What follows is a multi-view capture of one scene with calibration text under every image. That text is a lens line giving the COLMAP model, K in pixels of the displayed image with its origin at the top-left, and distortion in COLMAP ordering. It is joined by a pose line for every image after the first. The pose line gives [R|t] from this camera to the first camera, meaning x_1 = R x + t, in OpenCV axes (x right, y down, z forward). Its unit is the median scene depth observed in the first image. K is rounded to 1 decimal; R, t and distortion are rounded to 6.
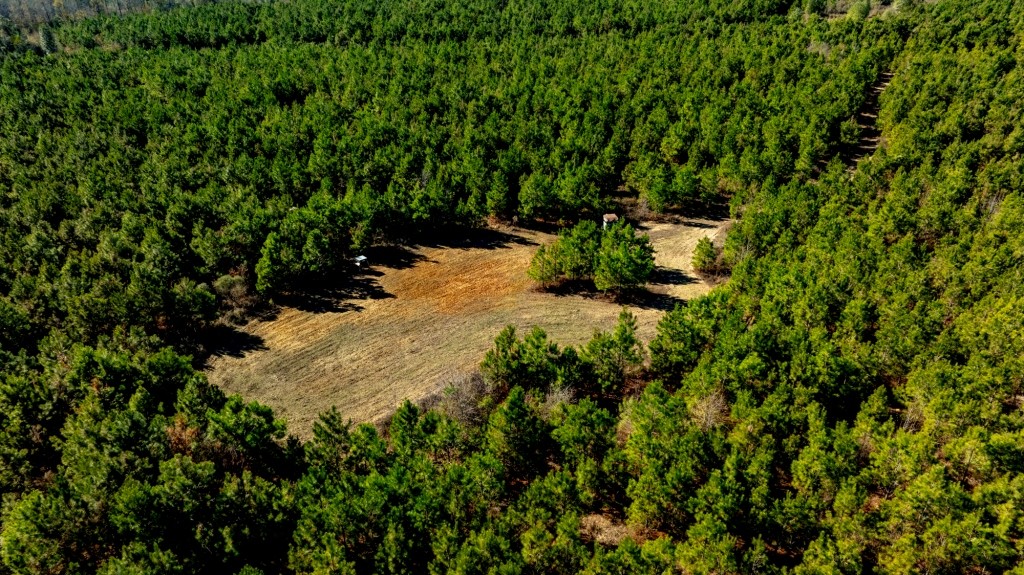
lens RADIAL K [[721.3, 0, 514.1], [0, 721.3, 286.2], [0, 0, 1]] dist [-0.025524, 0.007731]
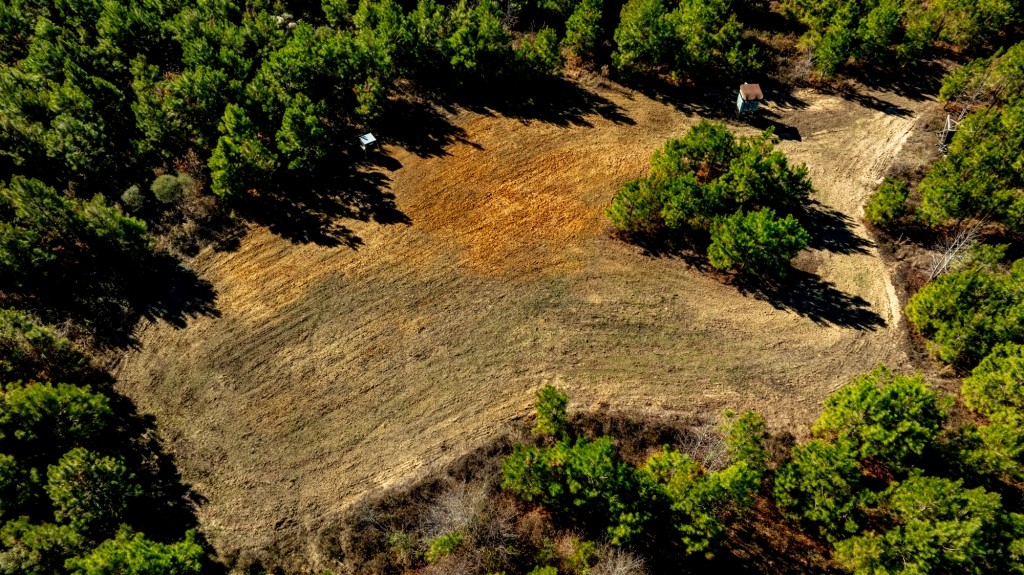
lens RADIAL K [[721.3, 0, 508.6], [0, 721.3, 288.3], [0, 0, 1]] dist [-0.025524, 0.007731]
pose [[0.988305, 0.129198, -0.081001, -0.007946], [-0.082023, 0.898199, 0.431869, -0.222801], [0.128552, -0.420175, 0.898292, 0.355748]]
